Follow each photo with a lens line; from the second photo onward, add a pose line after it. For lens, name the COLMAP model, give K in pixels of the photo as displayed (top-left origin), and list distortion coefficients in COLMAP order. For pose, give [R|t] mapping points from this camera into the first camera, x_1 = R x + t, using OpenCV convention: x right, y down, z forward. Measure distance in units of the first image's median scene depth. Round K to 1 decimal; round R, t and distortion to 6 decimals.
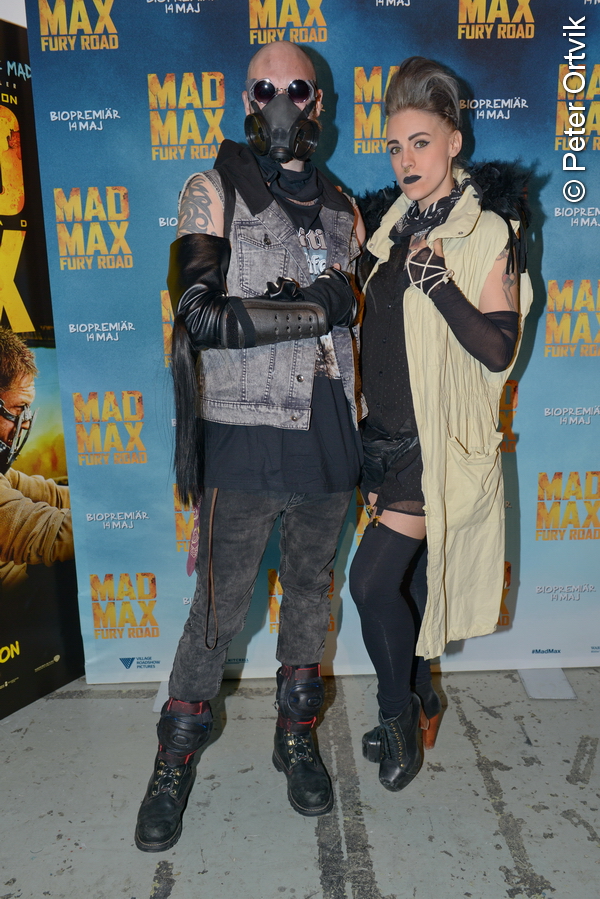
lens RADIAL K [[762.2, 0, 301.5], [0, 762.2, 446.7], [0, 0, 1]] dist [-0.031230, 0.003117]
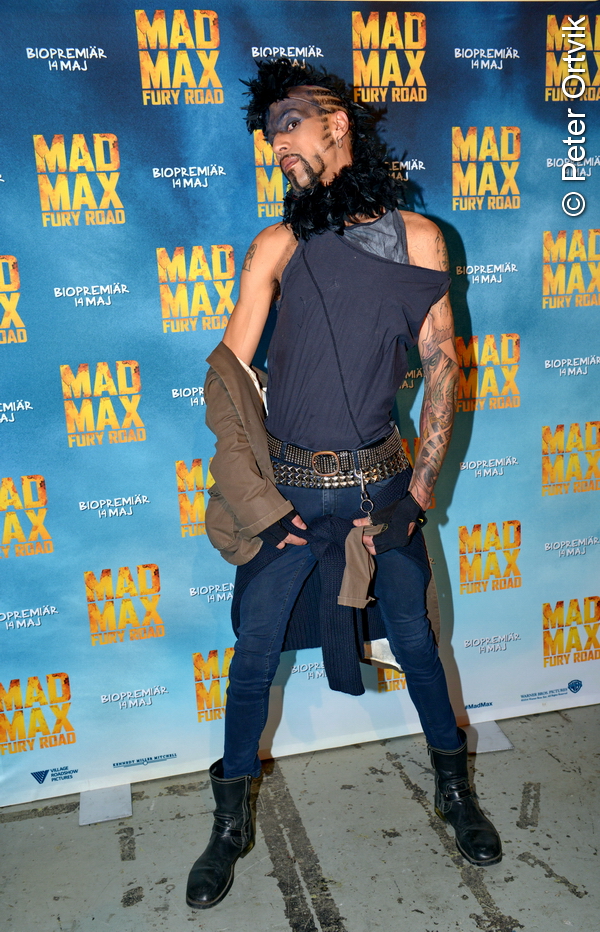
lens RADIAL K [[907.5, 0, 329.9], [0, 907.5, 485.7], [0, 0, 1]] dist [0.010840, 0.000000]
pose [[0.974647, -0.075023, 0.210797, -0.107839], [0.079424, 0.996763, -0.012478, -0.019262], [-0.209178, 0.028904, 0.977450, -0.145094]]
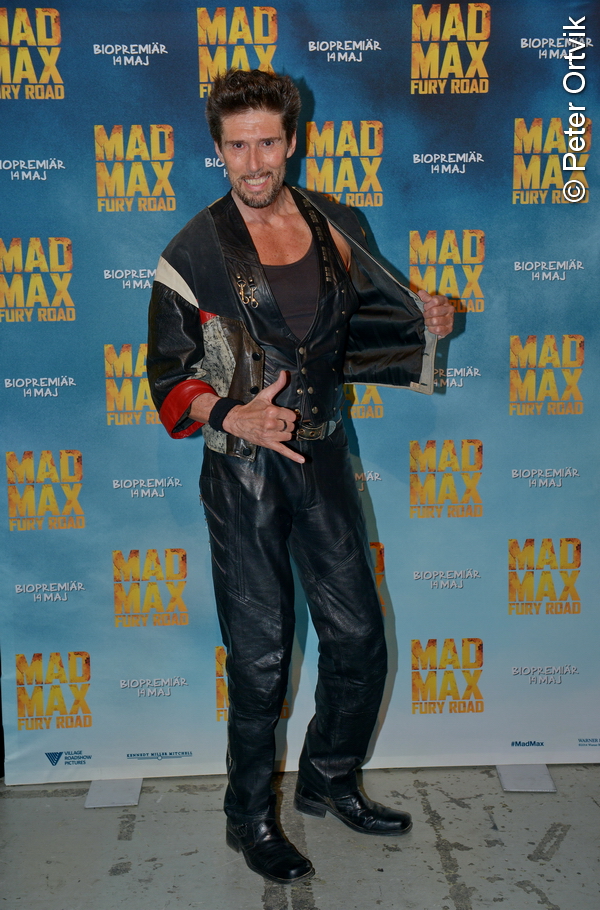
lens RADIAL K [[1254.7, 0, 311.2], [0, 1254.7, 452.6], [0, 0, 1]] dist [0.114618, 0.000000]
pose [[0.999490, 0.002694, 0.031826, 0.023495], [-0.000036, 0.996532, -0.083213, 0.059791], [-0.031940, 0.083169, 0.996023, -0.562048]]
